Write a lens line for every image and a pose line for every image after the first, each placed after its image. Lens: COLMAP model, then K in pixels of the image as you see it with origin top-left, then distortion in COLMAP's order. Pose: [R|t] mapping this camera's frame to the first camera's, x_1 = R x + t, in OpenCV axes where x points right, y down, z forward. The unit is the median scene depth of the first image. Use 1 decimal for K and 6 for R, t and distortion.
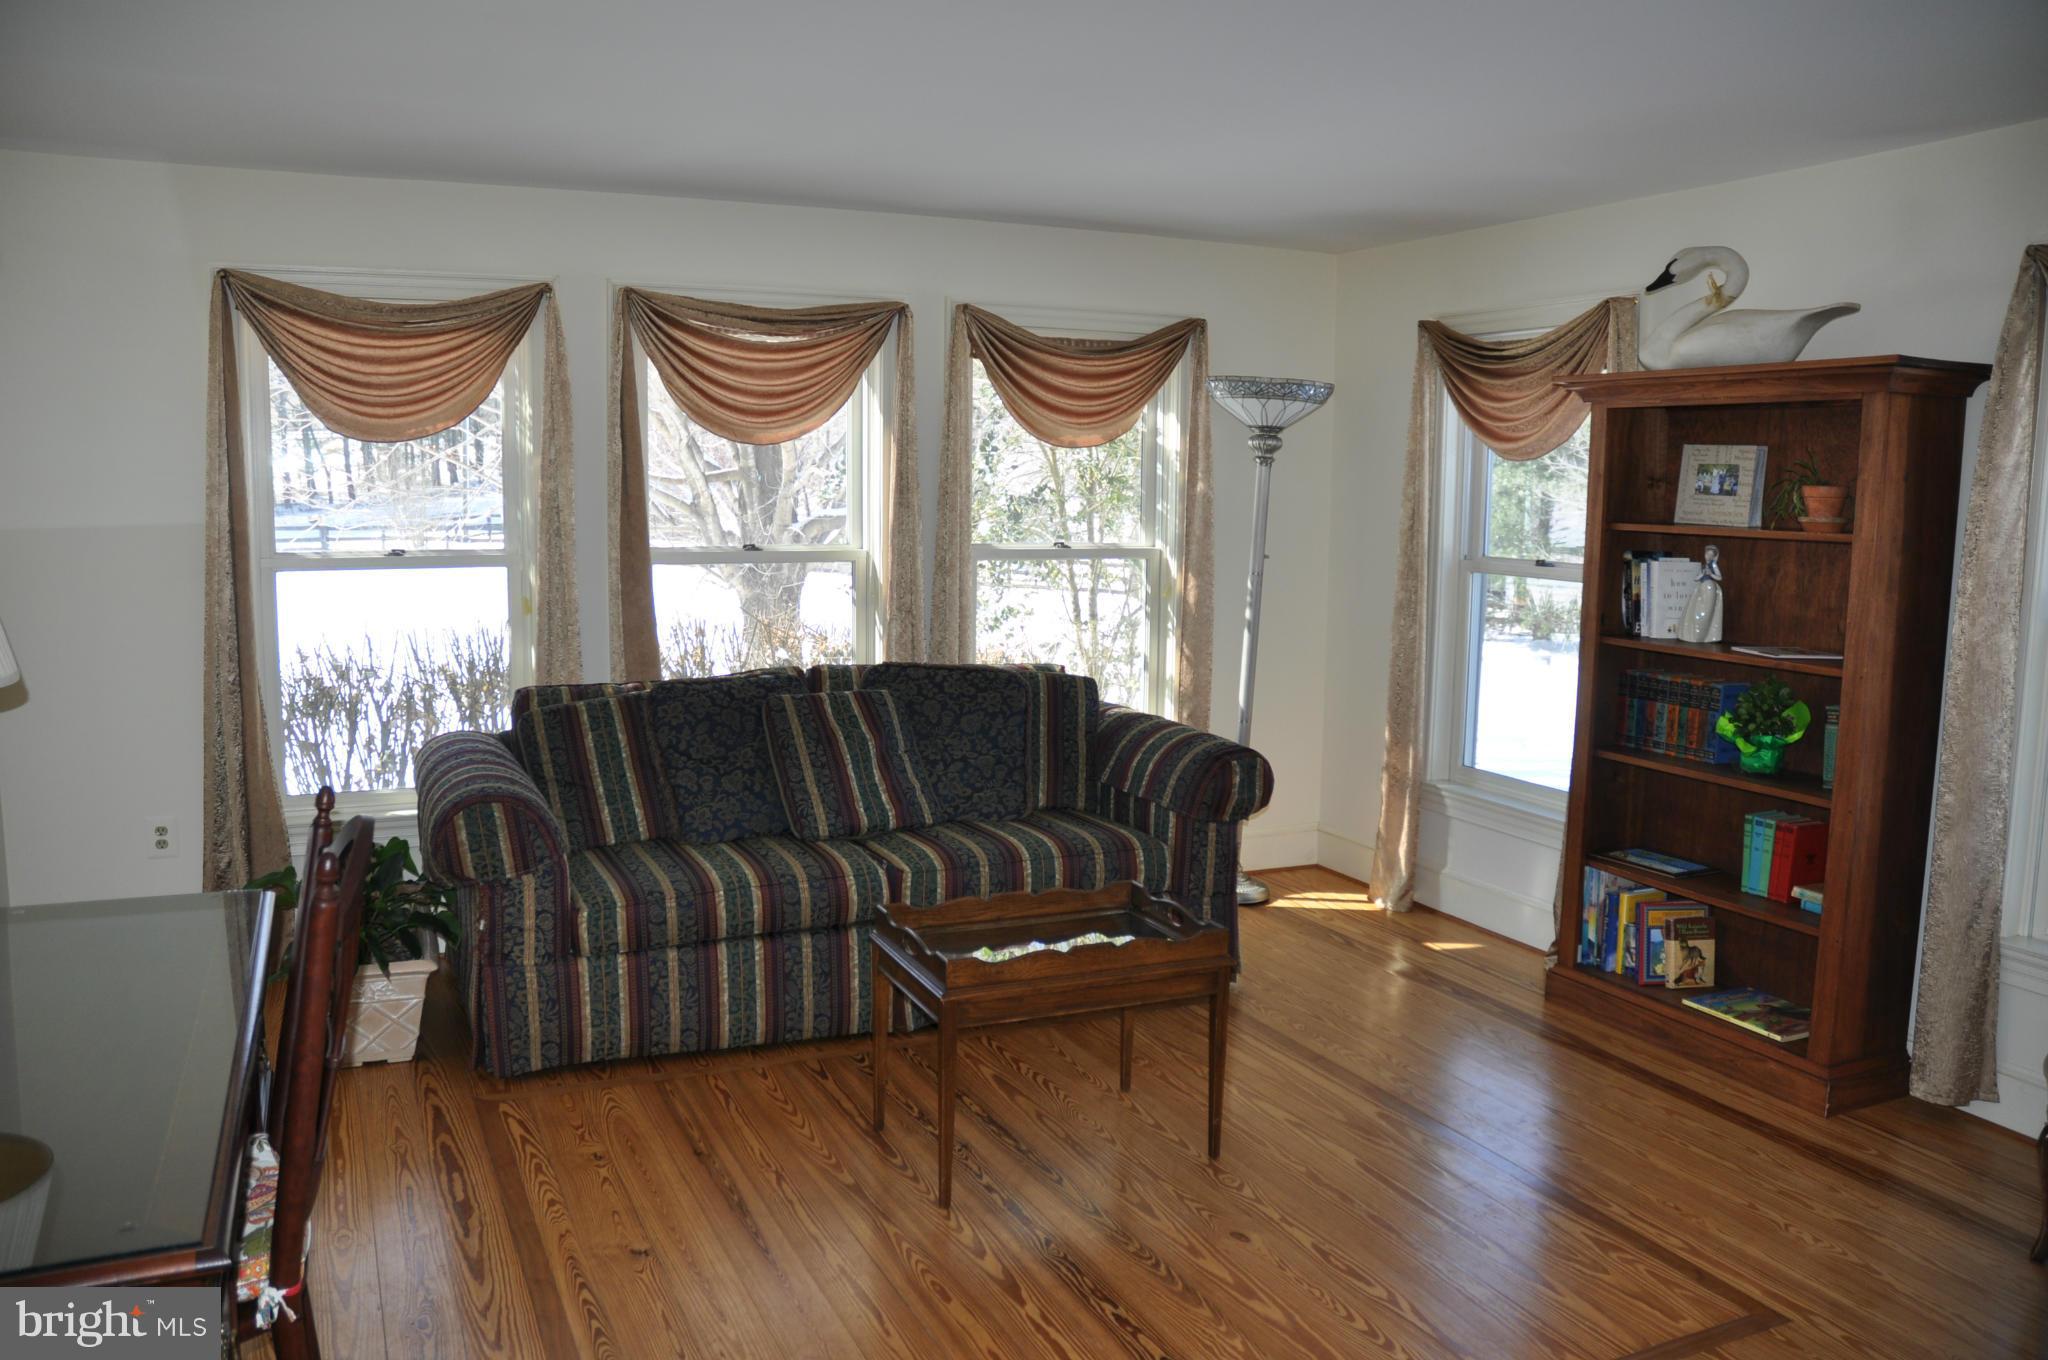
lens RADIAL K [[1574.0, 0, 1017.1], [0, 1574.0, 677.3], [0, 0, 1]] dist [-0.174253, 0.154472]
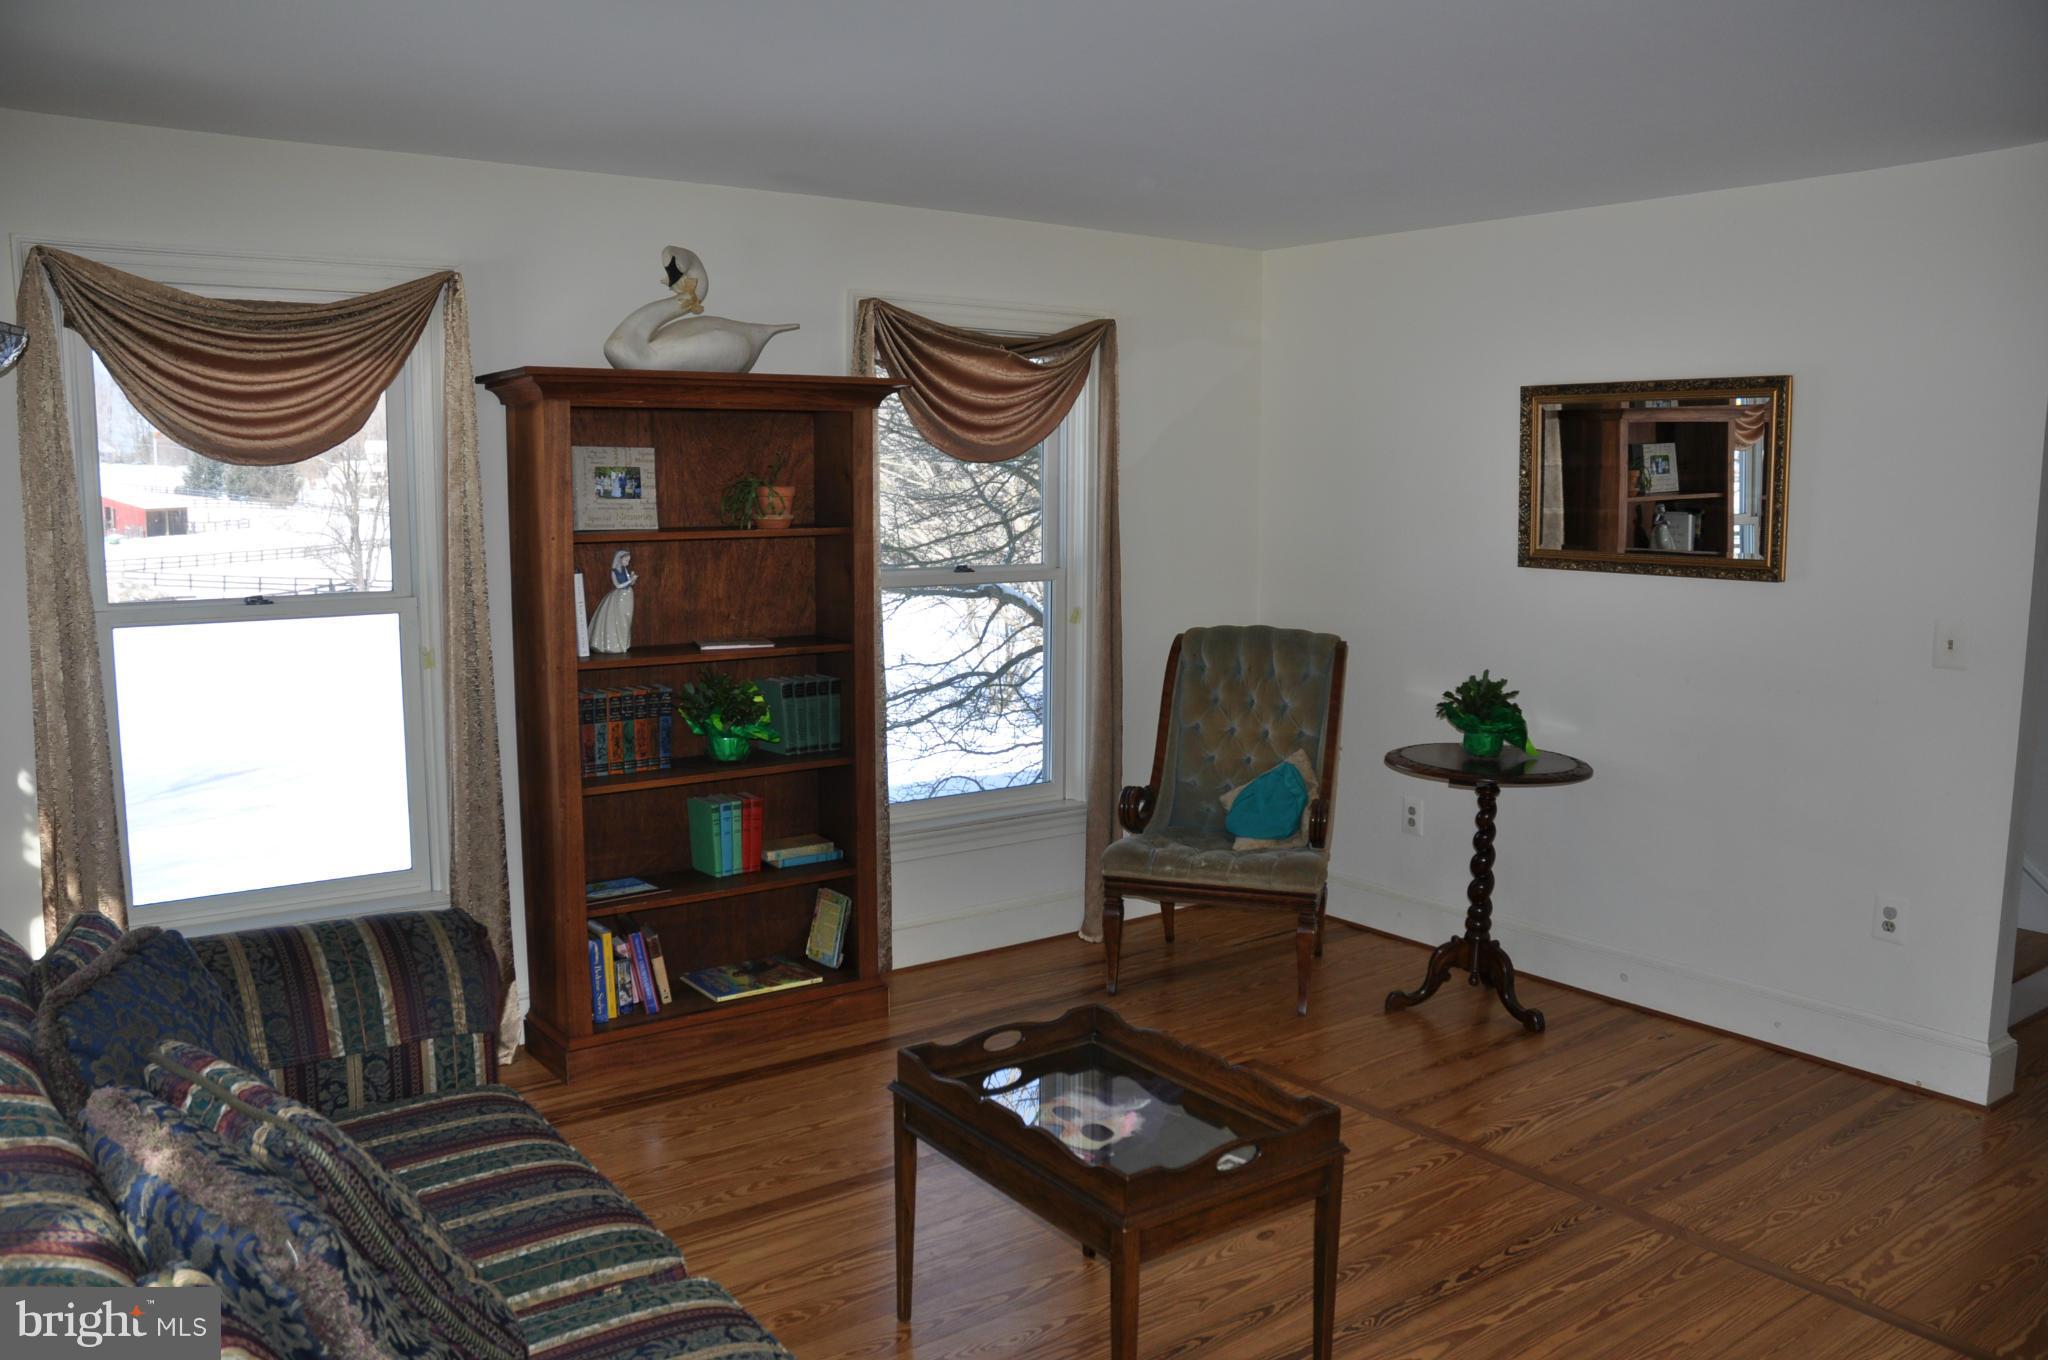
lens RADIAL K [[1574.0, 0, 1017.1], [0, 1574.0, 677.3], [0, 0, 1]] dist [-0.174253, 0.154472]
pose [[-0.204416, -0.138545, 0.969030, -0.574677], [0.115683, 0.979577, 0.164456, -0.143936], [-0.972024, 0.145718, -0.184214, 0.968658]]
